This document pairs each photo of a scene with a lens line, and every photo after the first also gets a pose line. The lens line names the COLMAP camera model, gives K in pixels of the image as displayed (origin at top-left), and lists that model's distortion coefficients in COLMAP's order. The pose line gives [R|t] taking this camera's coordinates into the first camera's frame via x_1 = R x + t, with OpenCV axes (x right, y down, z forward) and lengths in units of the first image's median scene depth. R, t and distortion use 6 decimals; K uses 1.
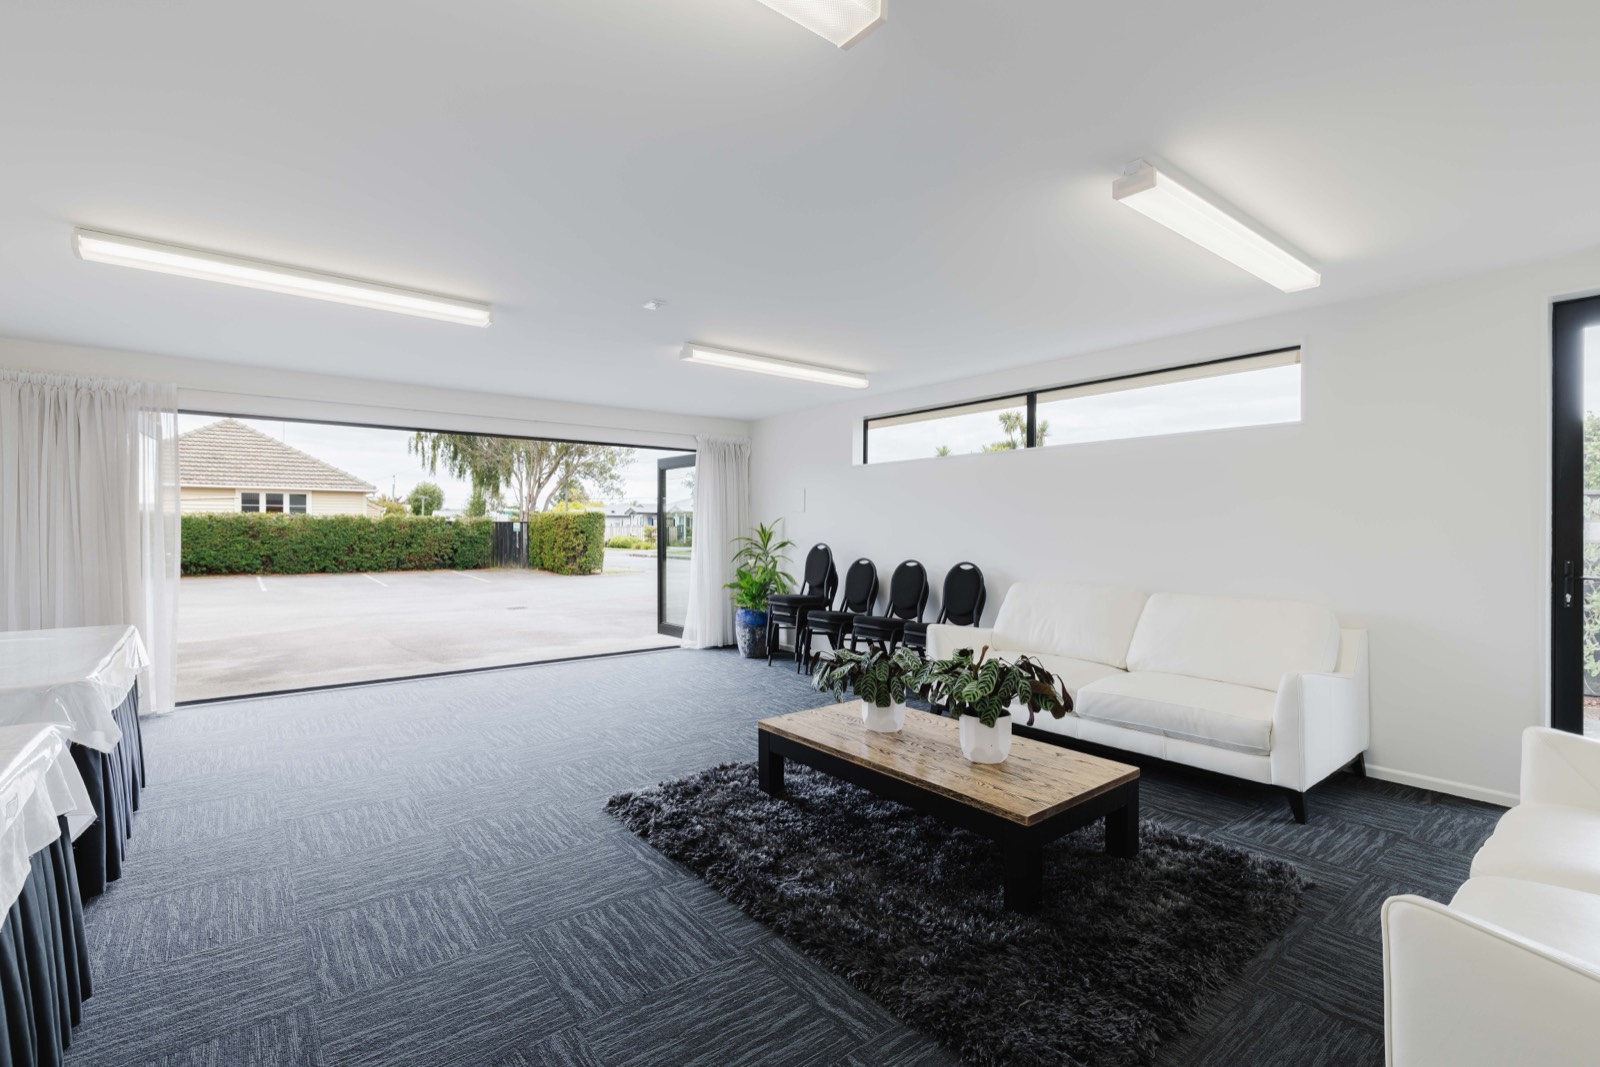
lens RADIAL K [[716.3, 0, 800.0], [0, 716.3, 533.5], [0, 0, 1]] dist [0.000371, -0.000316]
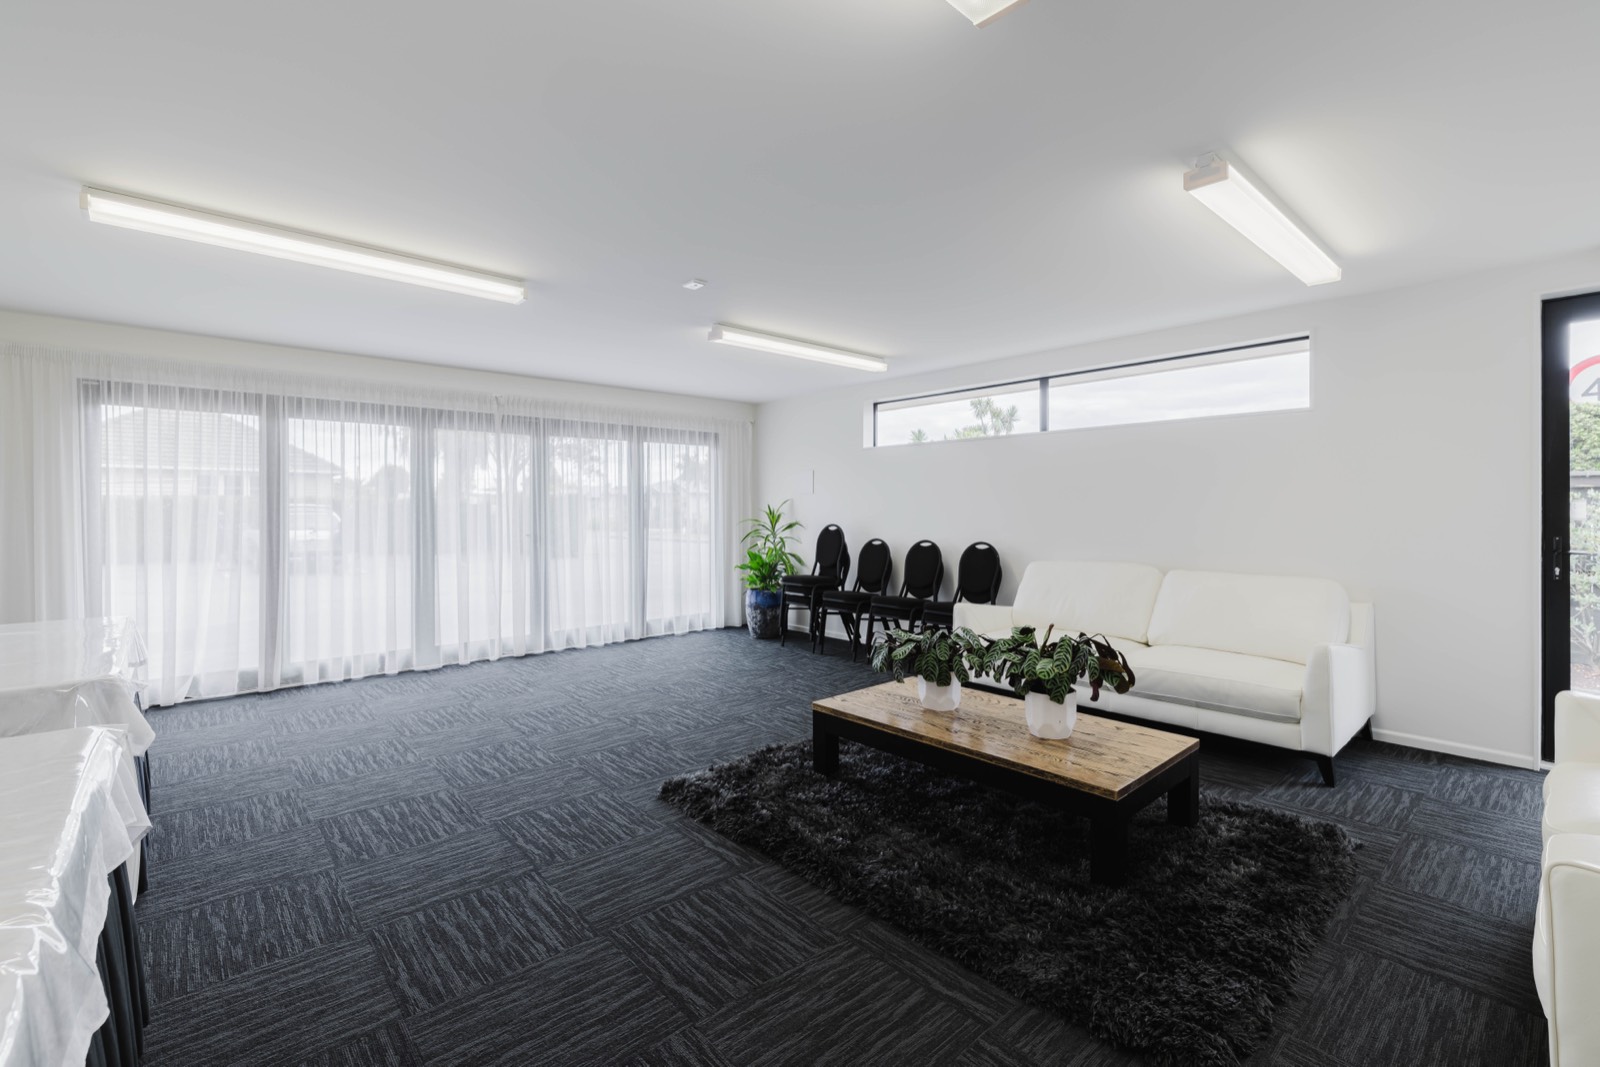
lens RADIAL K [[695.6, 0, 803.4], [0, 695.6, 515.1], [0, 0, 1]] dist [-0.001487, 0.000633]
pose [[0.996939, -0.004061, 0.078083, -0.184514], [0.004019, 0.999992, 0.000700, -0.000873], [-0.078085, -0.000384, 0.996947, 0.042061]]
